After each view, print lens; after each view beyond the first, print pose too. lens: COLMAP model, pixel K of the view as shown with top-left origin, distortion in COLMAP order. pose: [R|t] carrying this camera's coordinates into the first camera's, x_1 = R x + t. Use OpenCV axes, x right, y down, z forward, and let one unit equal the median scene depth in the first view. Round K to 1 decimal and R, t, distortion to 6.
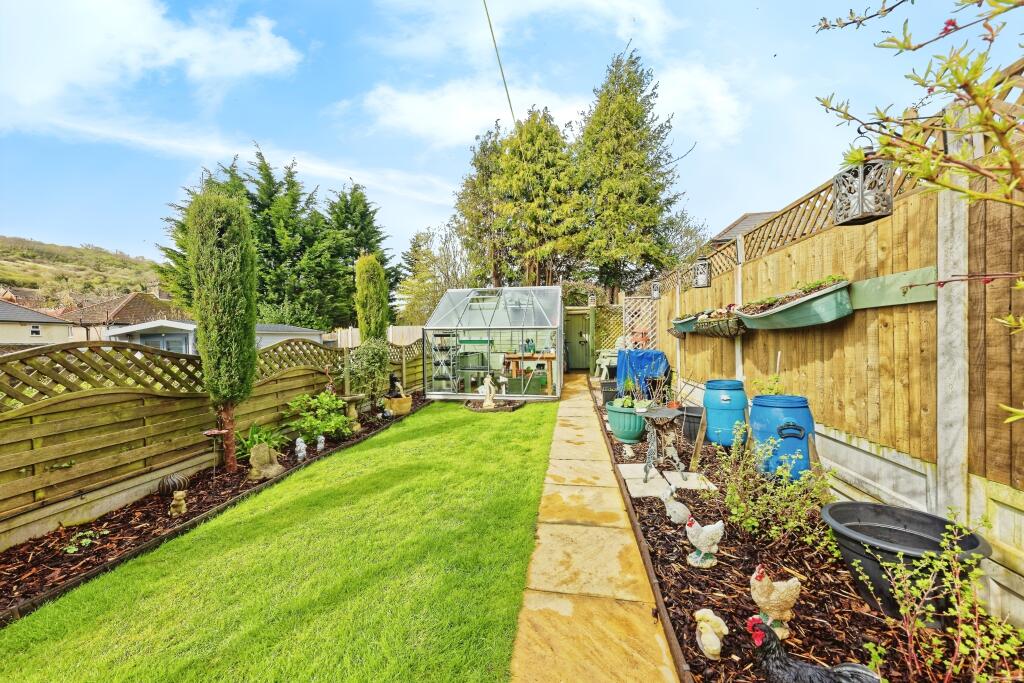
lens RADIAL K [[352.2, 0, 506.7], [0, 352.2, 341.3], [0, 0, 1]] dist [0.000141, -0.000031]
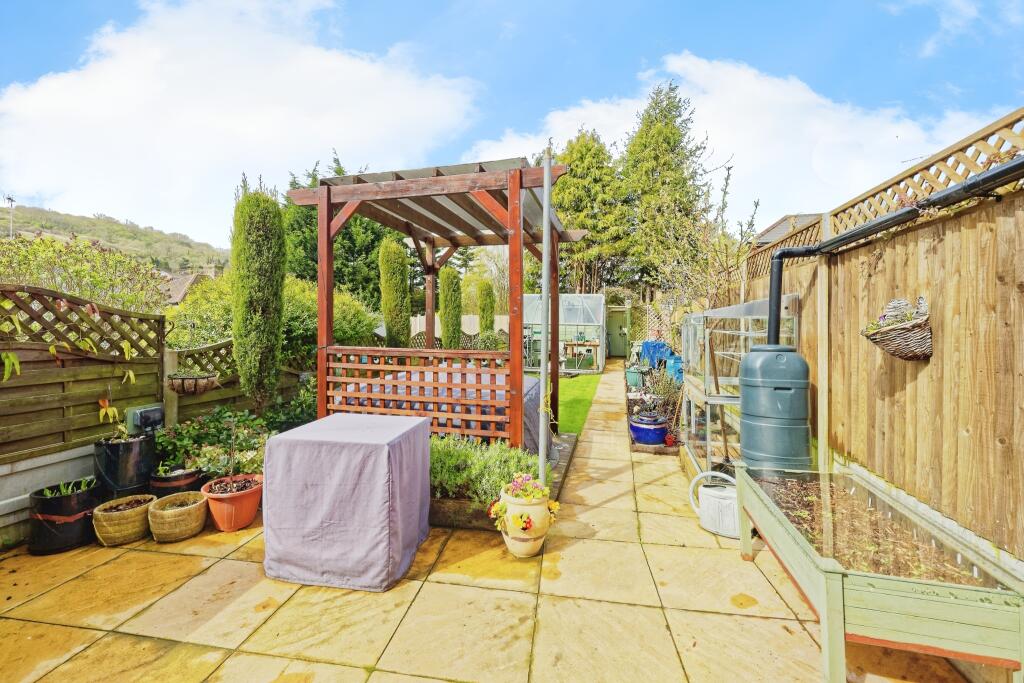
lens RADIAL K [[420.6, 0, 496.7], [0, 420.6, 312.8], [0, 0, 1]] dist [-0.016222, -0.000100]
pose [[0.994610, 0.023512, -0.100986, -0.057344], [-0.026993, 0.999083, -0.033249, -0.009593], [0.100111, 0.035796, 0.994332, -0.400853]]
